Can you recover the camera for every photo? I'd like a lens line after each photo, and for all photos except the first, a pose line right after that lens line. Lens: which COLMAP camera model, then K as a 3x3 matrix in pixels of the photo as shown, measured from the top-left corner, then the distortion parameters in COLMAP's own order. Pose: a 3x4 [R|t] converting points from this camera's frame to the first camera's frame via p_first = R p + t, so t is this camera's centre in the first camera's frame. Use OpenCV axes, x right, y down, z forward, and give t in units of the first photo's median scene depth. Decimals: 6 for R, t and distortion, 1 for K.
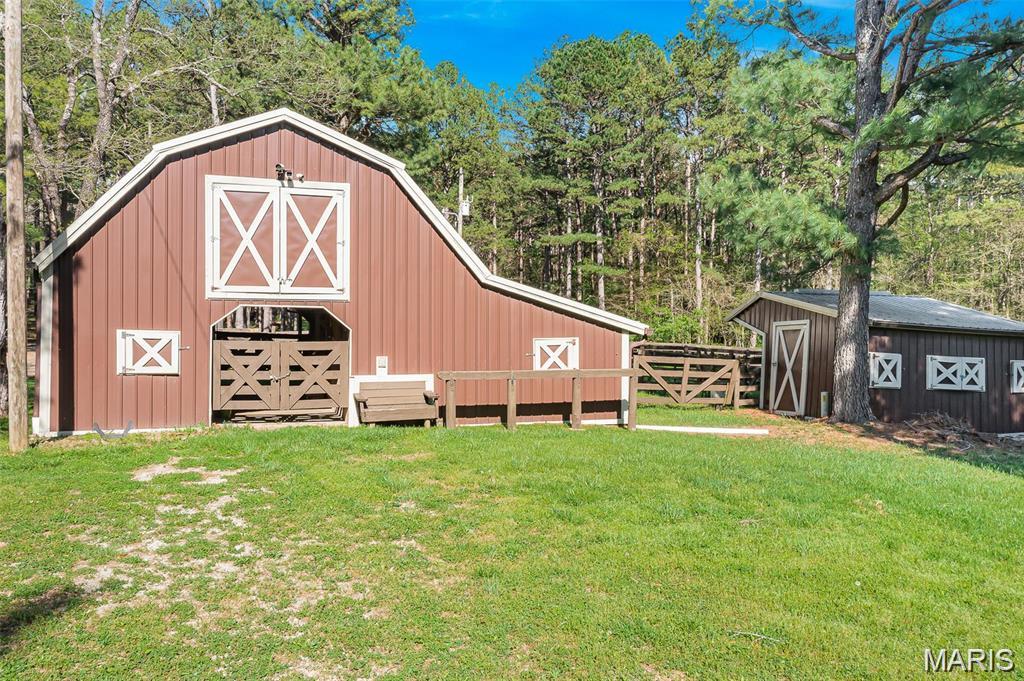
lens RADIAL K [[826.3, 0, 499.0], [0, 826.3, 339.1], [0, 0, 1]] dist [0.003020, 0.006439]
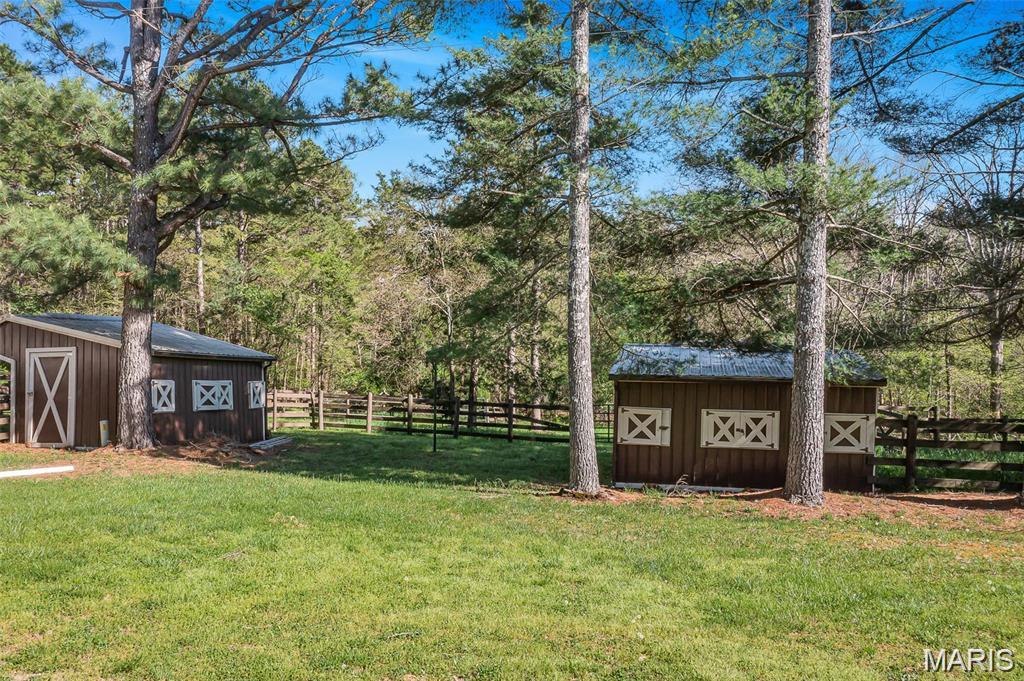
lens RADIAL K [[825.5, 0, 512.2], [0, 825.5, 384.4], [0, 0, 1]] dist [-0.000141, -0.000098]
pose [[0.534045, -0.039887, 0.844515, -0.231429], [0.003096, 0.998972, 0.045224, -0.029371], [-0.845450, -0.021537, 0.533620, 0.065215]]
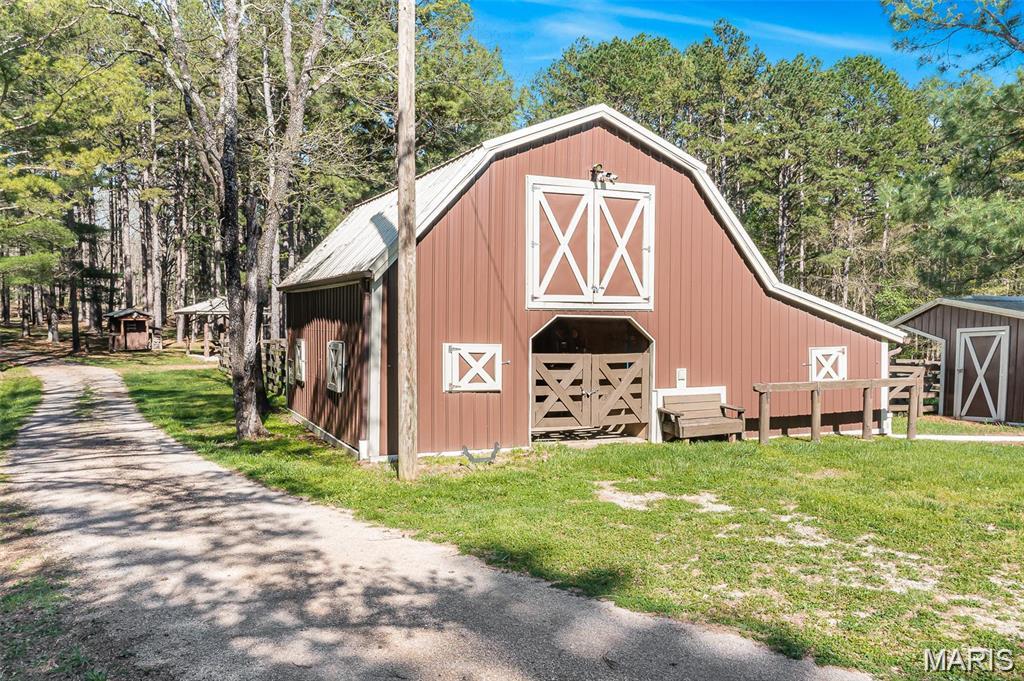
lens RADIAL K [[833.5, 0, 509.9], [0, 833.5, 365.4], [0, 0, 1]] dist [-0.002788, 0.004348]
pose [[0.995574, -0.012227, 0.093178, -0.436563], [0.010085, 0.999675, 0.023427, -0.007100], [-0.093434, -0.022384, 0.995374, 0.065025]]
